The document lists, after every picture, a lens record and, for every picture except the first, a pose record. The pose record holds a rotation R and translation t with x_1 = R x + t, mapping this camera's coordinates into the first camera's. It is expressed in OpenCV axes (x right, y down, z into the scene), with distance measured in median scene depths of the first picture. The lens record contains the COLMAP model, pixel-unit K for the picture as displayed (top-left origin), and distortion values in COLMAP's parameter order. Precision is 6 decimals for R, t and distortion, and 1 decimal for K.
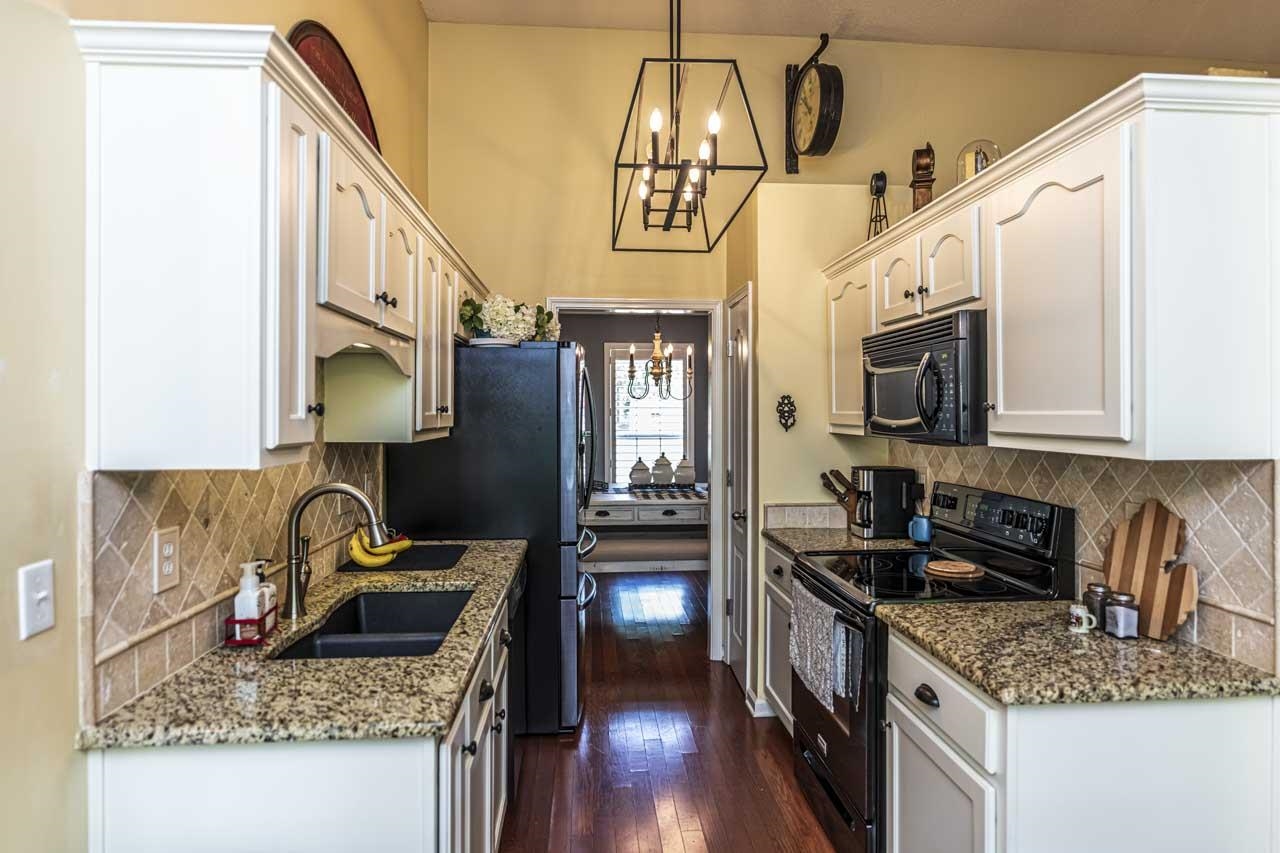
lens RADIAL K [[758.1, 0, 635.7], [0, 758.1, 420.8], [0, 0, 1]] dist [-0.008150, 0.001437]
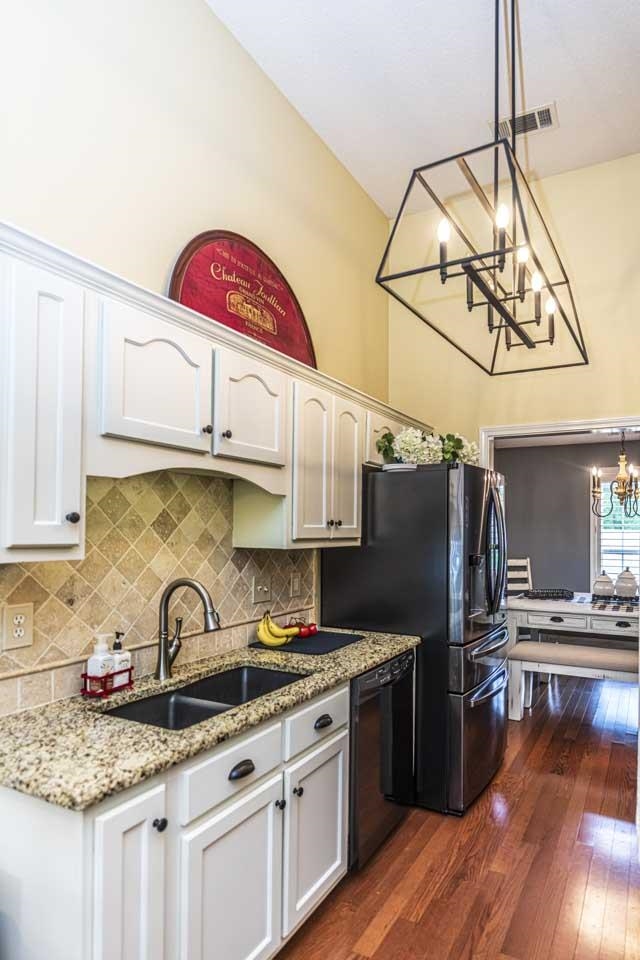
lens RADIAL K [[566.2, 0, 340.2], [0, 566.2, 529.4], [0, 0, 1]] dist [-0.007258, -0.002105]
pose [[0.847975, 0.006622, -0.529994, 0.384020], [-0.013533, 0.999866, -0.009159, 0.005560], [0.529863, 0.014939, 0.847952, 0.379850]]
